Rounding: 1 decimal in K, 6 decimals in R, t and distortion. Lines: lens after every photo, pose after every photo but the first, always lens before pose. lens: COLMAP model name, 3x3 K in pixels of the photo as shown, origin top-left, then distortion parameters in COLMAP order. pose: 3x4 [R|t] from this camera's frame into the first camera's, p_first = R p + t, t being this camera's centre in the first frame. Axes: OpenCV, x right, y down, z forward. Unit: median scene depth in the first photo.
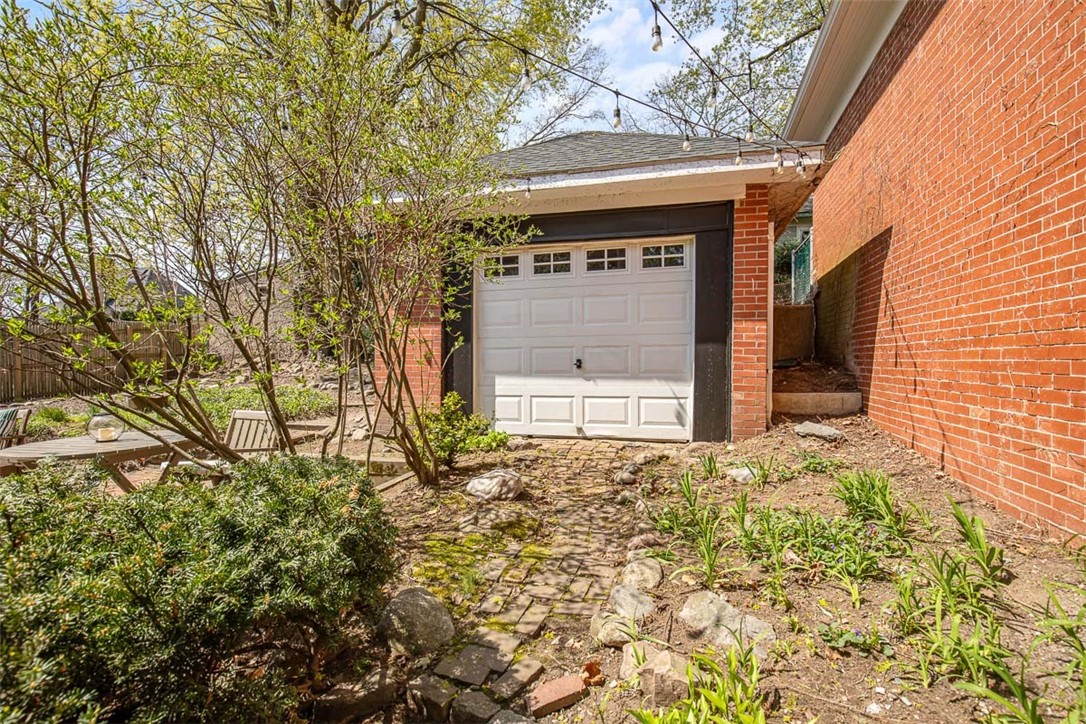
lens RADIAL K [[503.8, 0, 540.9], [0, 503.8, 358.2], [0, 0, 1]] dist [-0.028204, 0.000354]
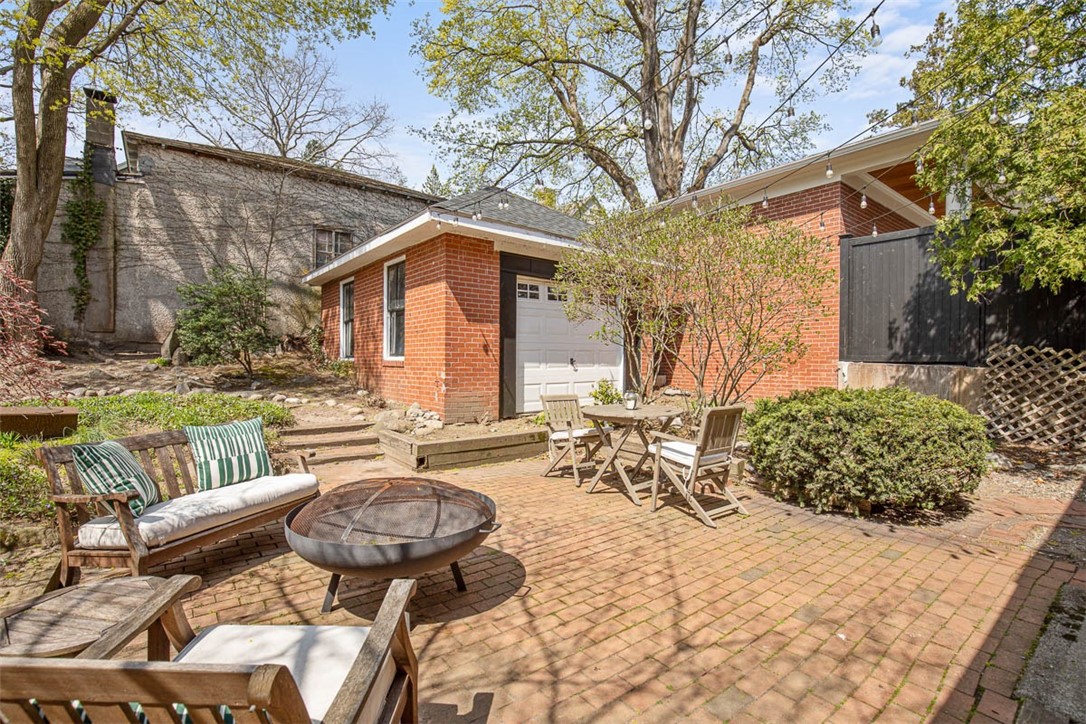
lens RADIAL K [[503.8, 0, 540.2], [0, 503.8, 367.3], [0, 0, 1]] dist [-0.028204, 0.000354]
pose [[0.566482, 0.007883, 0.824037, -1.137353], [0.000565, 0.999950, -0.009954, 0.040111], [-0.824074, 0.006105, 0.566449, 0.170622]]
